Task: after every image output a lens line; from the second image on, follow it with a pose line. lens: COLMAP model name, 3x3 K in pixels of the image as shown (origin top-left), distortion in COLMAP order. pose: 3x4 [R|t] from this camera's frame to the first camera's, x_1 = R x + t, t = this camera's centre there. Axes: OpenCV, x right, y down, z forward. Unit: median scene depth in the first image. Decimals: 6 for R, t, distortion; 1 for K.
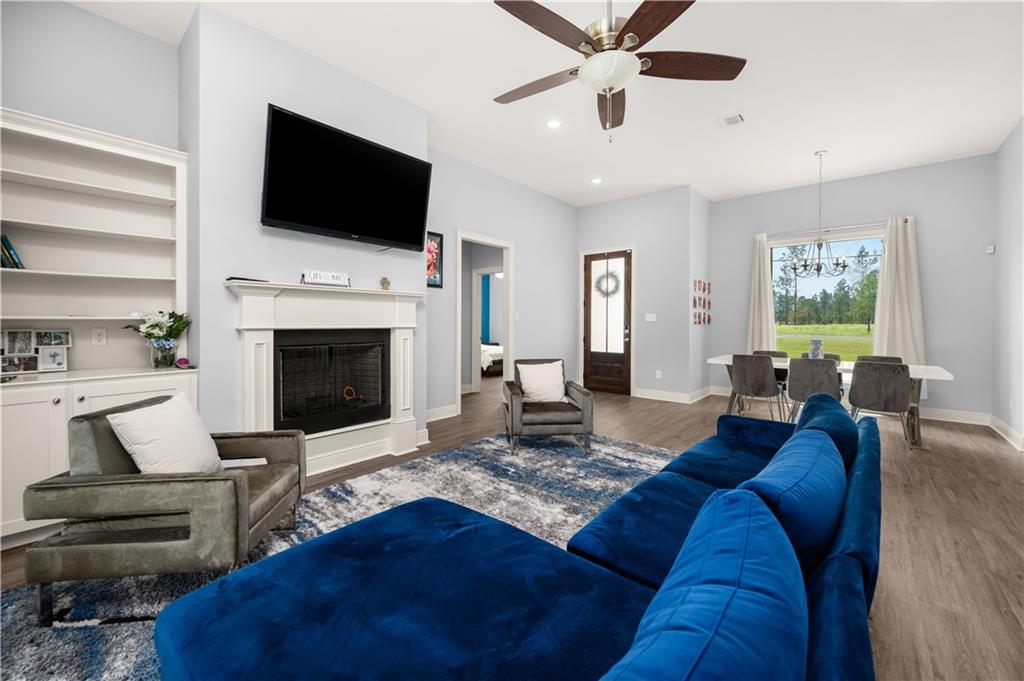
lens RADIAL K [[406.0, 0, 516.1], [0, 406.0, 323.0], [0, 0, 1]] dist [-0.002425, -0.000093]
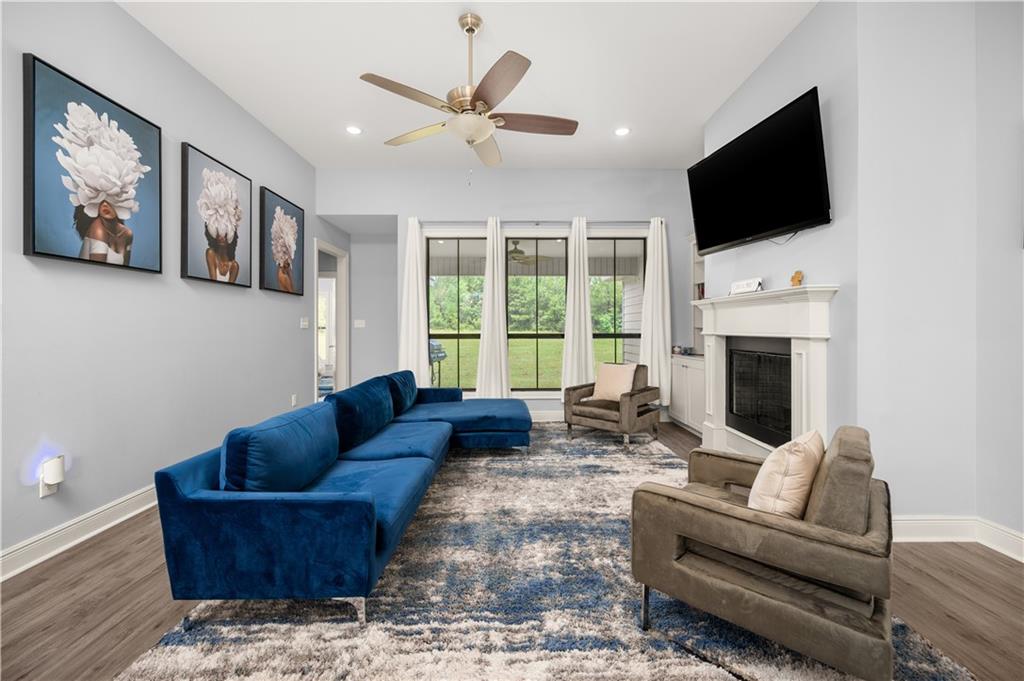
lens RADIAL K [[406.0, 0, 515.2], [0, 406.0, 326.9], [0, 0, 1]] dist [-0.002425, -0.000093]
pose [[-0.741271, 0.000588, -0.671206, 0.583248], [-0.005423, 0.999962, 0.006865, -0.010053], [0.671184, 0.008729, -0.741239, 1.229960]]
